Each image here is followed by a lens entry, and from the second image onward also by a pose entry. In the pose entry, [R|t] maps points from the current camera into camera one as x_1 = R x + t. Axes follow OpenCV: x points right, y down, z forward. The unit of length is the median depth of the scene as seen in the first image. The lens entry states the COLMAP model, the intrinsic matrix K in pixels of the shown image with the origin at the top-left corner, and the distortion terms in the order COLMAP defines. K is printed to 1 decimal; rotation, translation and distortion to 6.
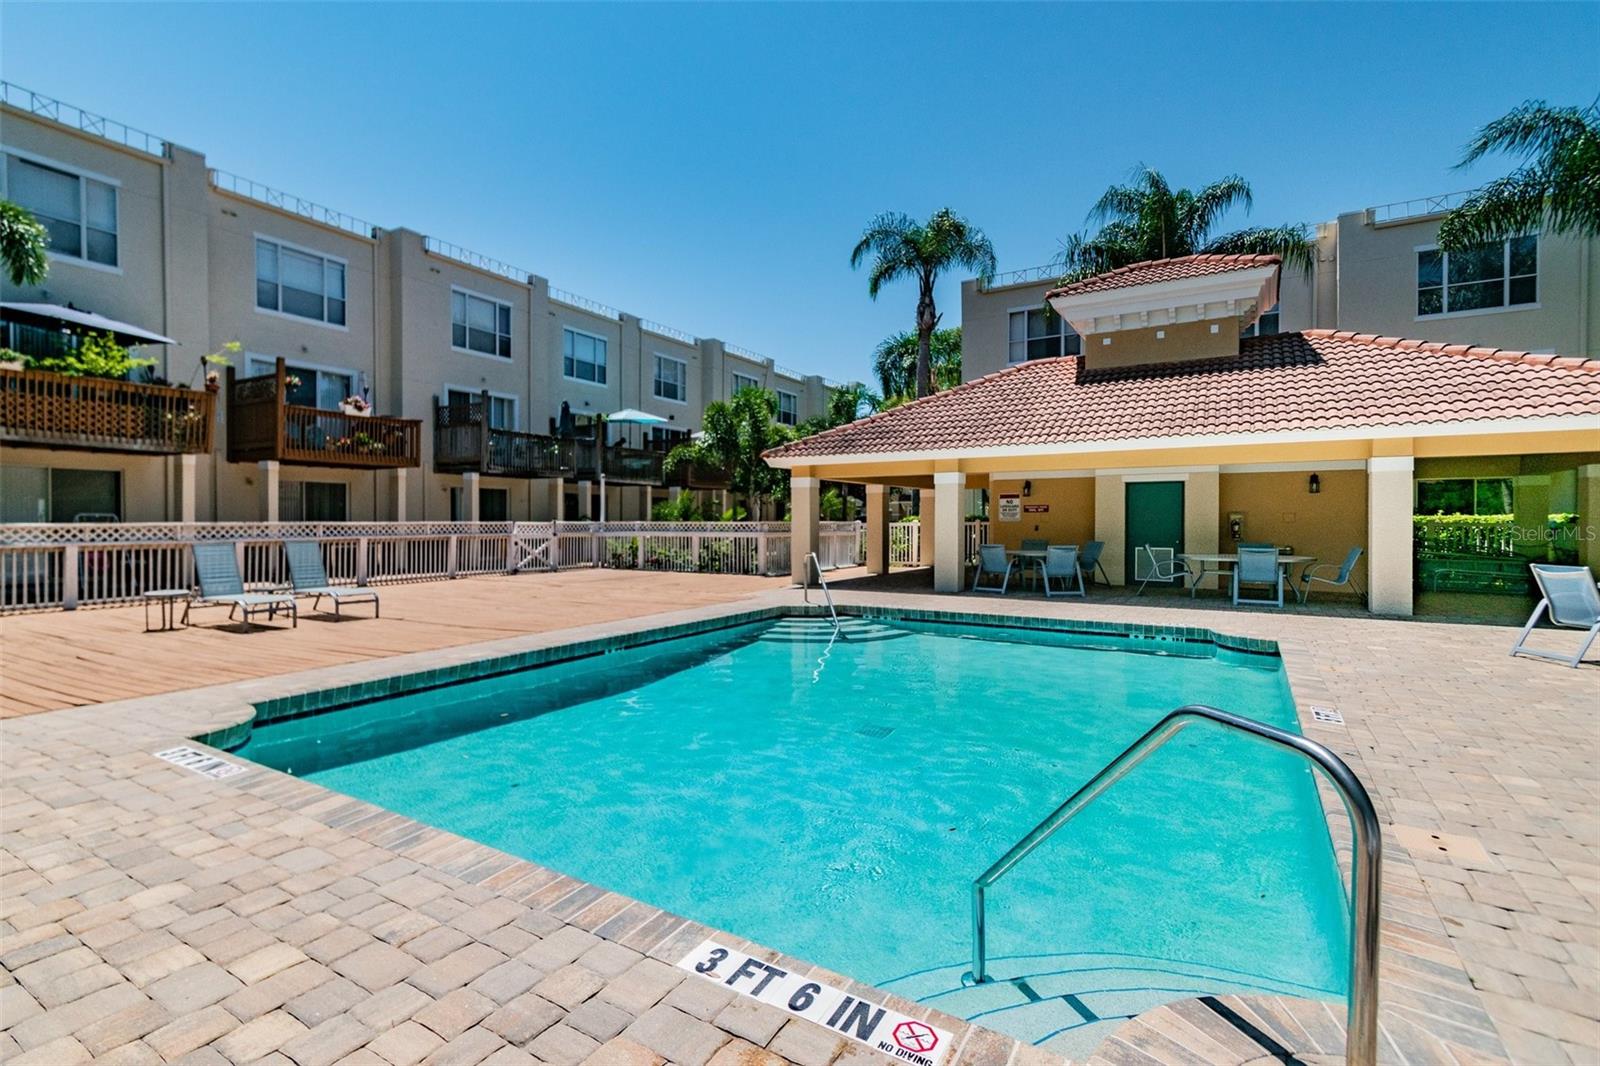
lens RADIAL K [[792.1, 0, 711.4], [0, 792.1, 529.4], [0, 0, 1]] dist [0.002779, 0.000867]
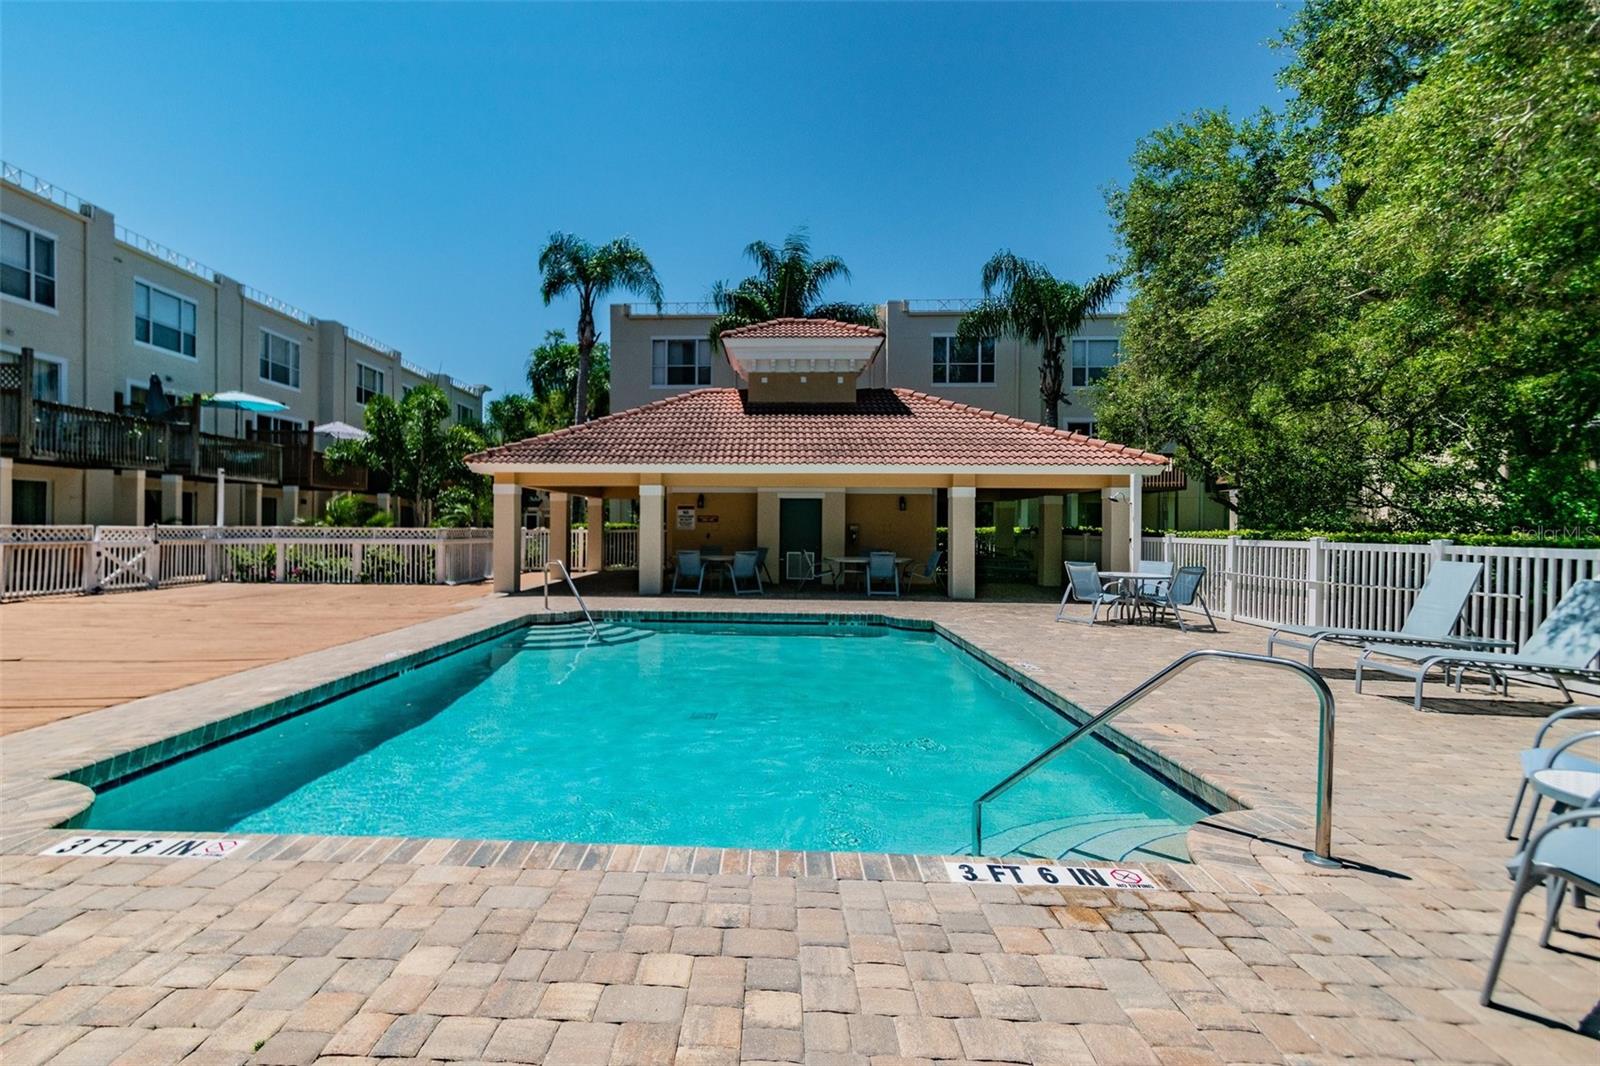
lens RADIAL K [[781.0, 0, 751.2], [0, 781.0, 530.2], [0, 0, 1]] dist [0.020173, 0.000975]
pose [[0.849608, 0.006037, 0.527380, -0.137437], [-0.003078, 0.999974, -0.006488, -0.002750], [-0.527405, 0.003889, 0.849605, 0.009627]]
